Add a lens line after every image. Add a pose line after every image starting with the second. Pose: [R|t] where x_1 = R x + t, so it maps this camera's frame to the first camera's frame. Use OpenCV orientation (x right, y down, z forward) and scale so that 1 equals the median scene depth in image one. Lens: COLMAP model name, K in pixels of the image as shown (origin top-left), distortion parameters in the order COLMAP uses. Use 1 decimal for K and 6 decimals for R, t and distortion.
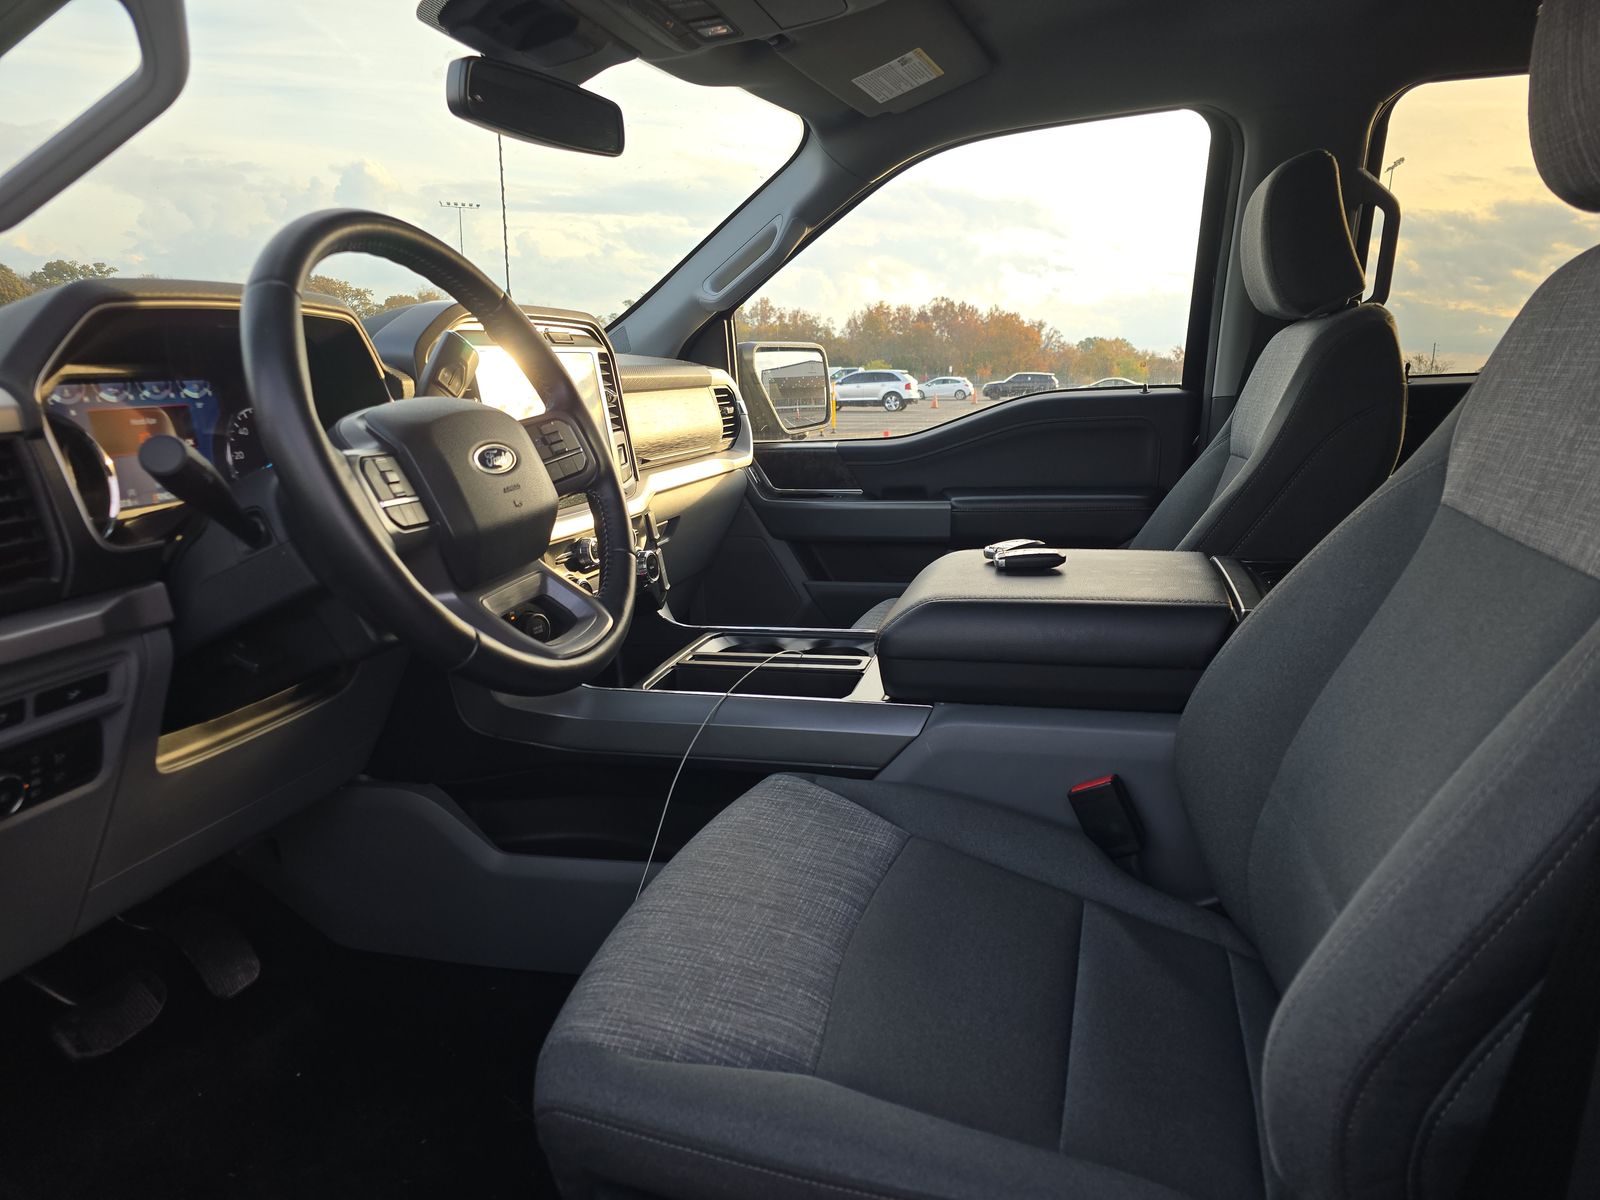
lens RADIAL K [[1071.3, 0, 803.9], [0, 1071.3, 606.3], [0, 0, 1]] dist [0.060877, -0.056534]
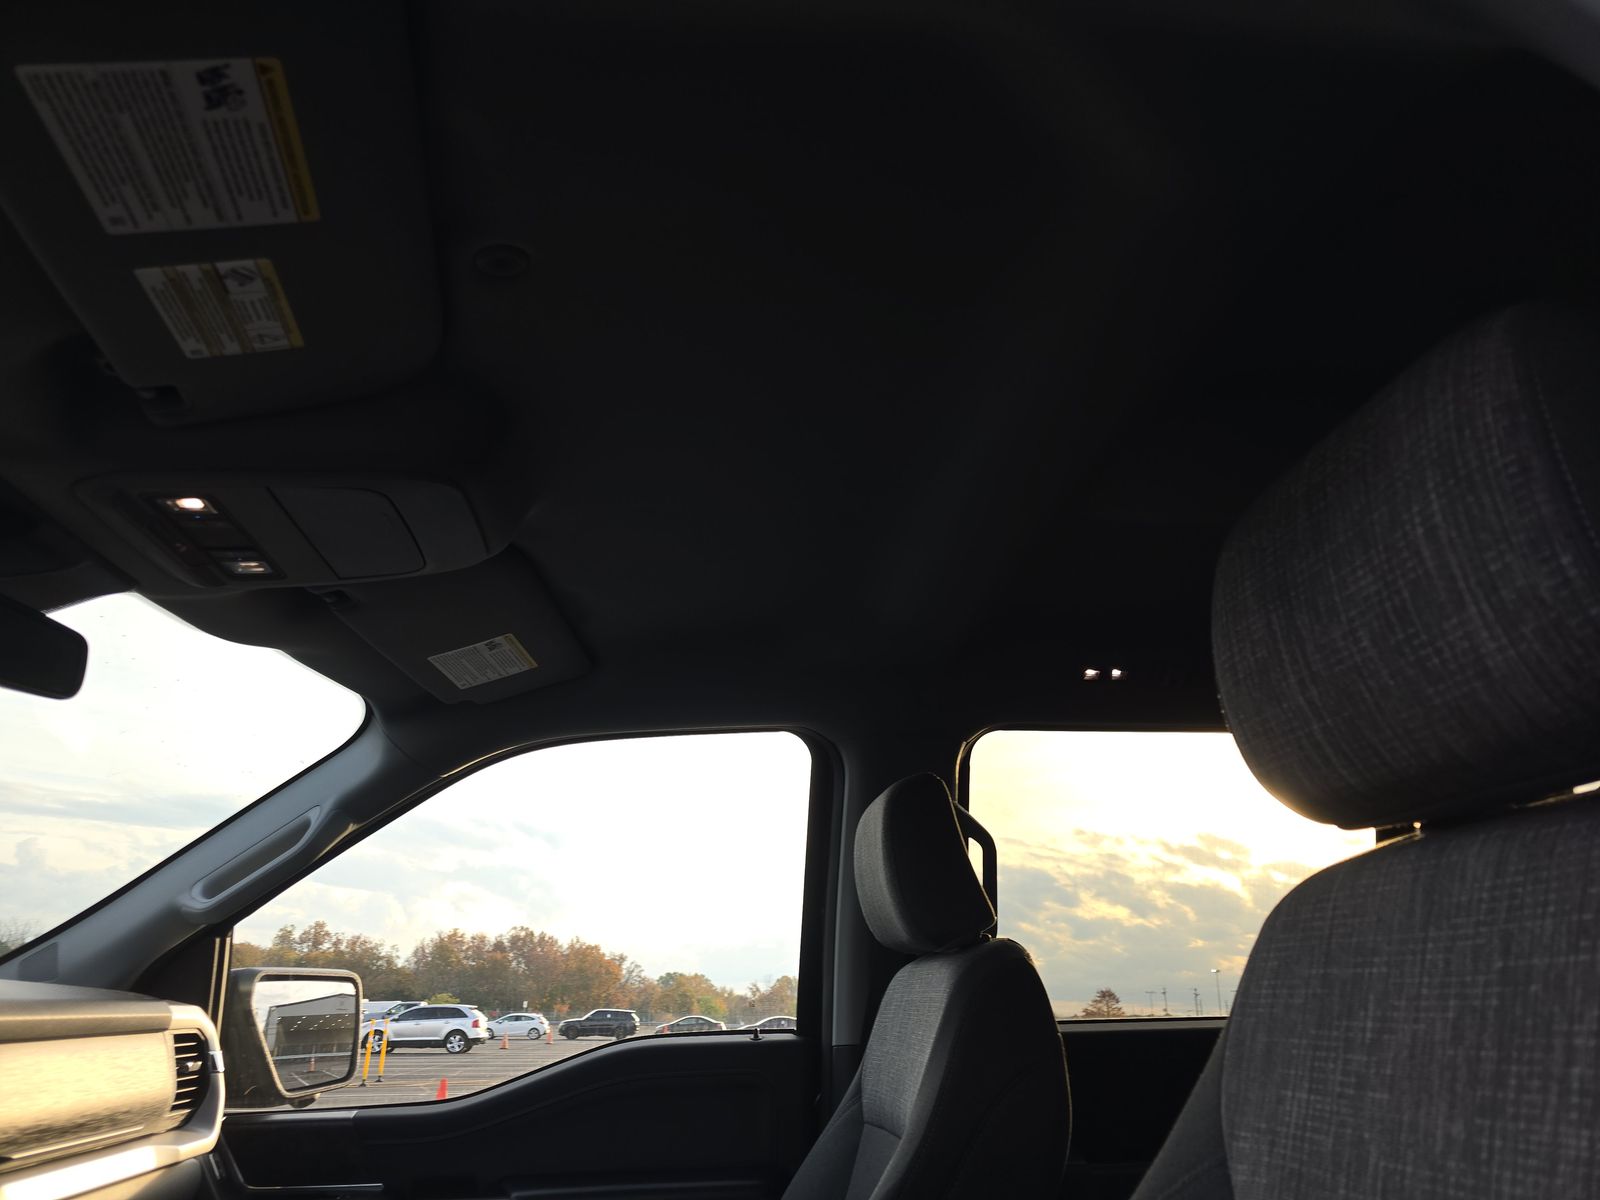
lens RADIAL K [[1071.3, 0, 803.9], [0, 1071.3, 606.3], [0, 0, 1]] dist [0.060877, -0.056534]
pose [[0.932416, 0.135323, 0.335093, 0.018398], [0.066952, 0.846508, -0.528150, -0.028412], [-0.355130, 0.514891, 0.780238, 0.123020]]
